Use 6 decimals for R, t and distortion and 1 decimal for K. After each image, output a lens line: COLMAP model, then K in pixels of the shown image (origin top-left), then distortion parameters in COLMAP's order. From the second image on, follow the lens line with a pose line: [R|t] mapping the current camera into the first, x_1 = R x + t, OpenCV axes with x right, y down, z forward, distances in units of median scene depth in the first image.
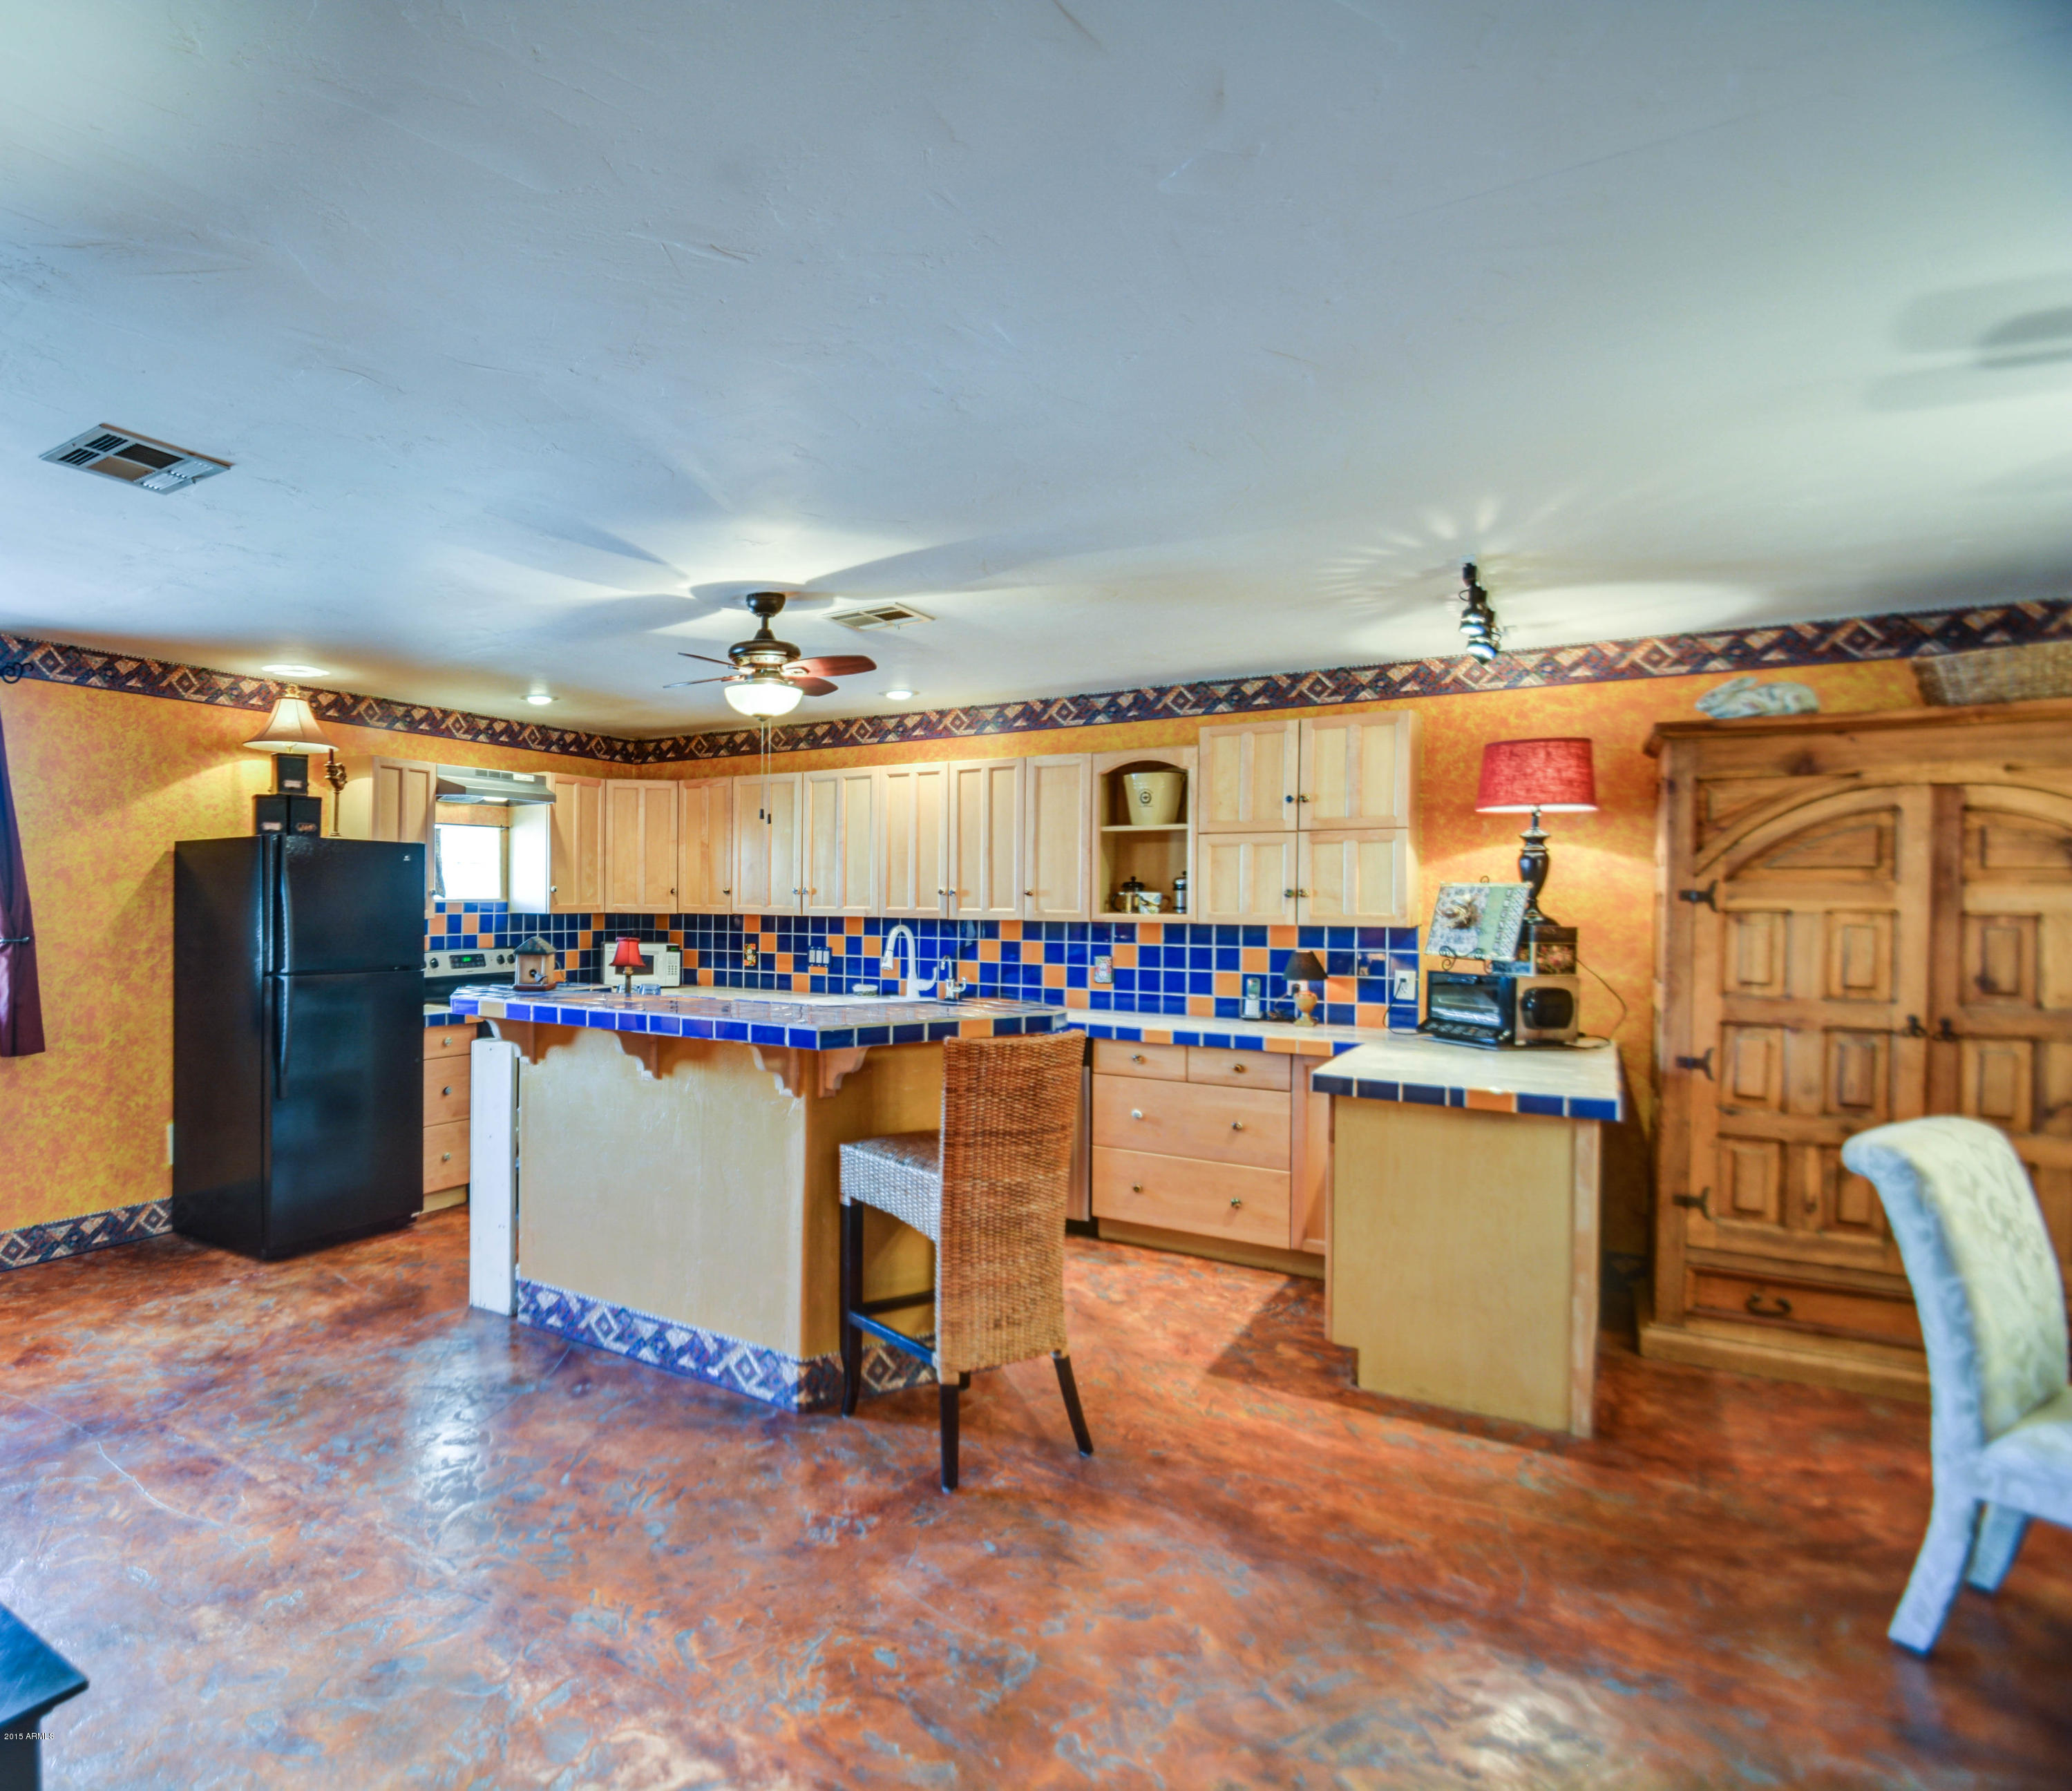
lens RADIAL K [[1187.8, 0, 694.7], [0, 1187.8, 915.9], [0, 0, 1]] dist [-0.000878, -0.009325]
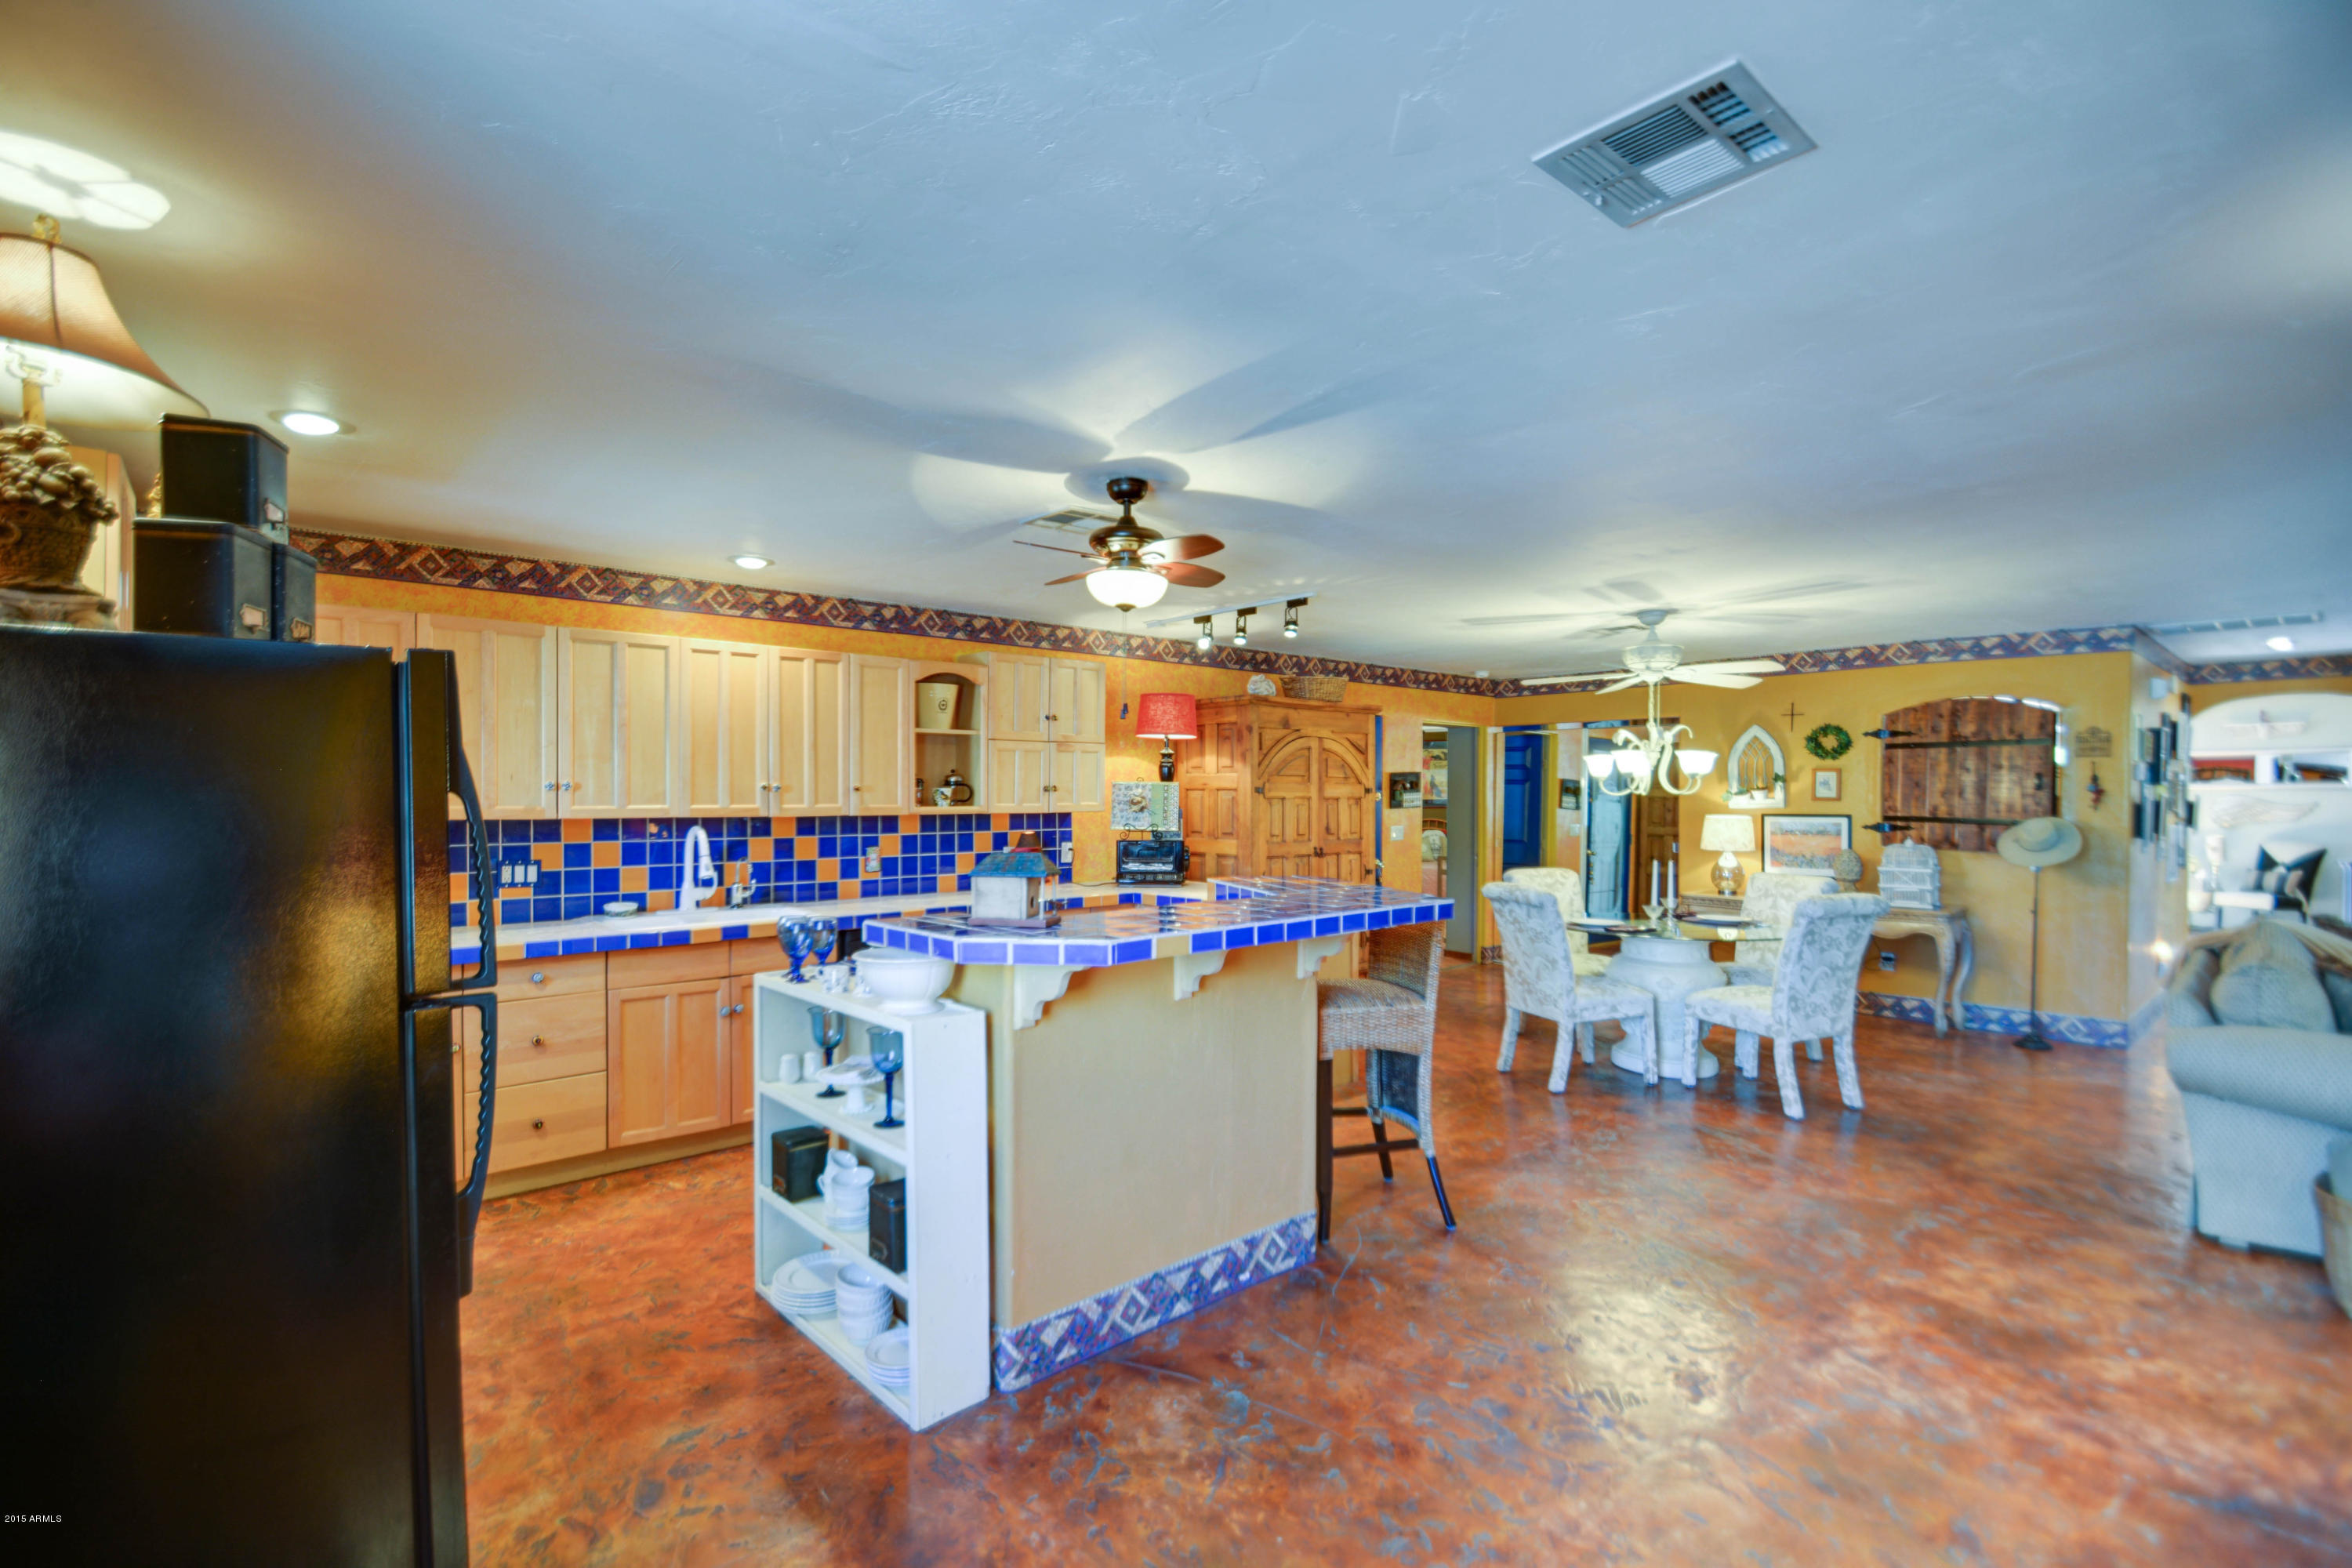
lens RADIAL K [[1043.5, 0, 1156.8], [0, 1043.5, 799.2], [0, 0, 1]] dist [0.004796, -0.012656]
pose [[0.203488, -0.012649, 0.978996, -0.605954], [0.016428, 0.999820, 0.009503, -0.016145], [-0.978940, 0.014149, 0.203659, 0.638697]]
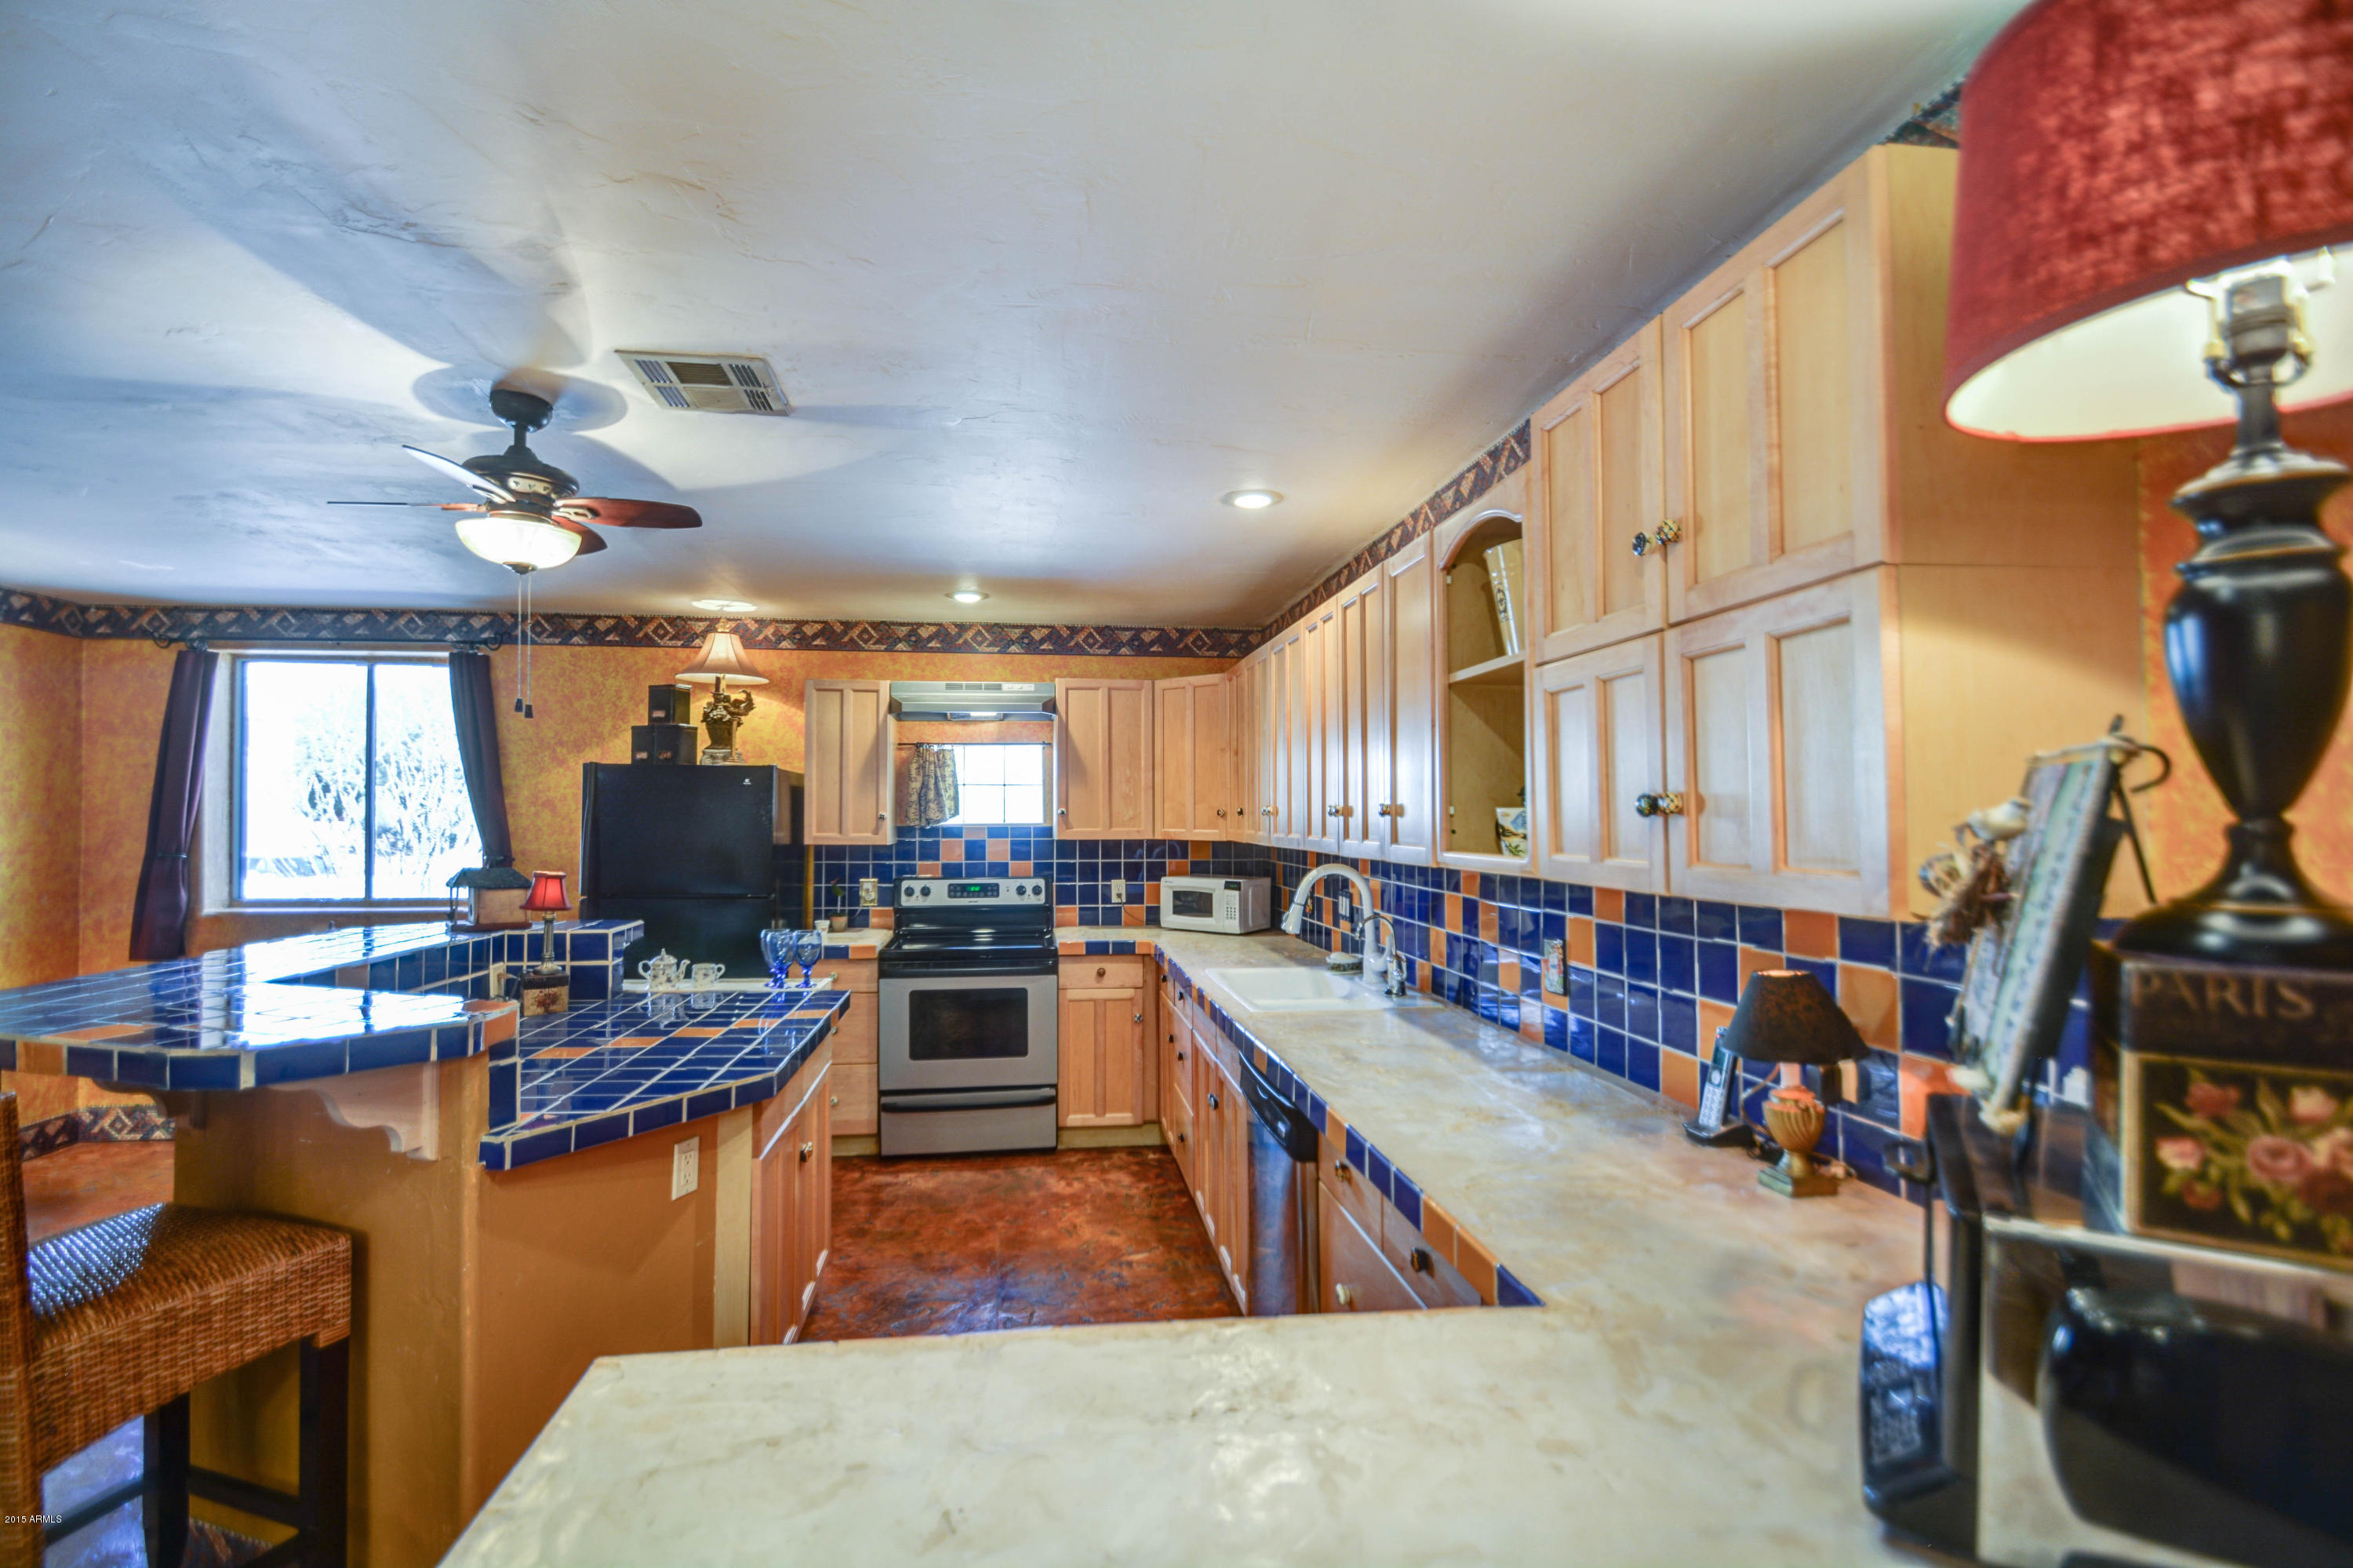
lens RADIAL K [[1044.0, 0, 1165.7], [0, 1044.0, 781.8], [0, 0, 1]] dist [0.004796, -0.012656]
pose [[0.715382, -0.032388, -0.697983, 0.610589], [-0.004185, 0.998709, -0.050632, -0.008038], [0.698721, 0.039142, 0.714323, 0.663547]]
